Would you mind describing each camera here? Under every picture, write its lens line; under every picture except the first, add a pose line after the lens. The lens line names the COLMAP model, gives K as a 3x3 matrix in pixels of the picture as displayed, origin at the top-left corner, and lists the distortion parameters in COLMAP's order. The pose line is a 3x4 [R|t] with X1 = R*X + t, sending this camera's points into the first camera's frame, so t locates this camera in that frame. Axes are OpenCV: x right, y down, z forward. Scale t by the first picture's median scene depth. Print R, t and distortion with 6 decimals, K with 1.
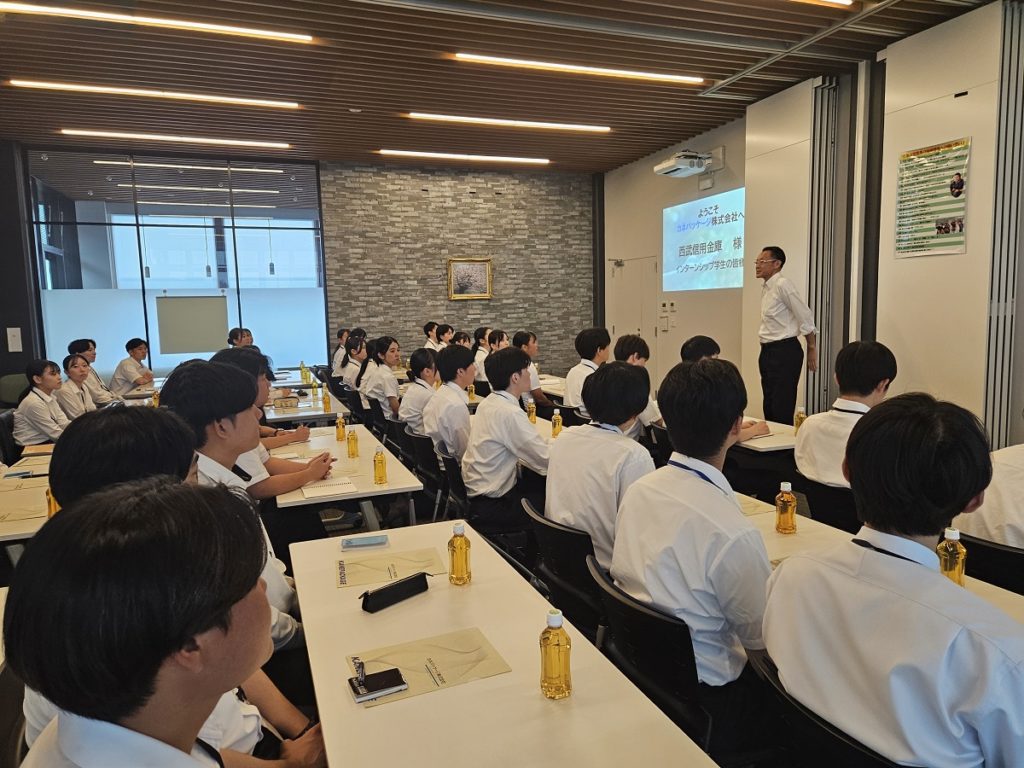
lens RADIAL K [[694.0, 0, 498.5], [0, 694.0, 382.5], [0, 0, 1]] dist [0.081495, -0.070509]
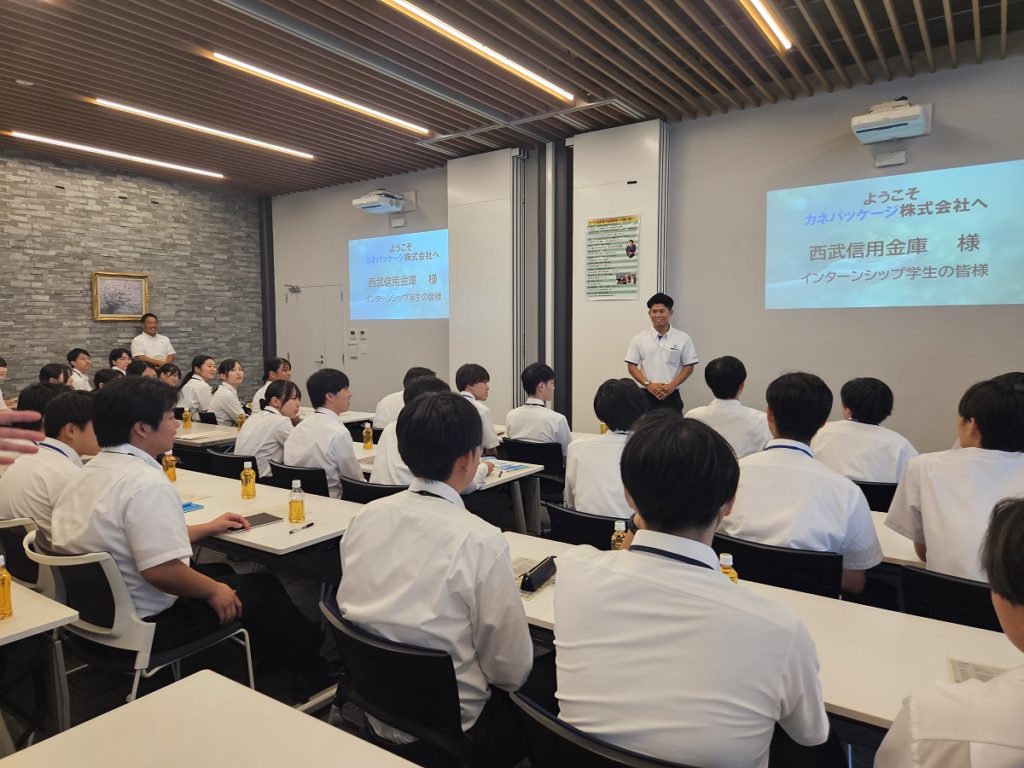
lens RADIAL K [[690.3, 0, 501.8], [0, 690.3, 377.4], [0, 0, 1]] dist [0.080105, -0.067113]
pose [[0.822040, -0.017662, 0.569156, -0.152489], [0.044943, 0.998413, -0.033931, -0.000527], [-0.567654, 0.053472, 0.821529, 0.034834]]
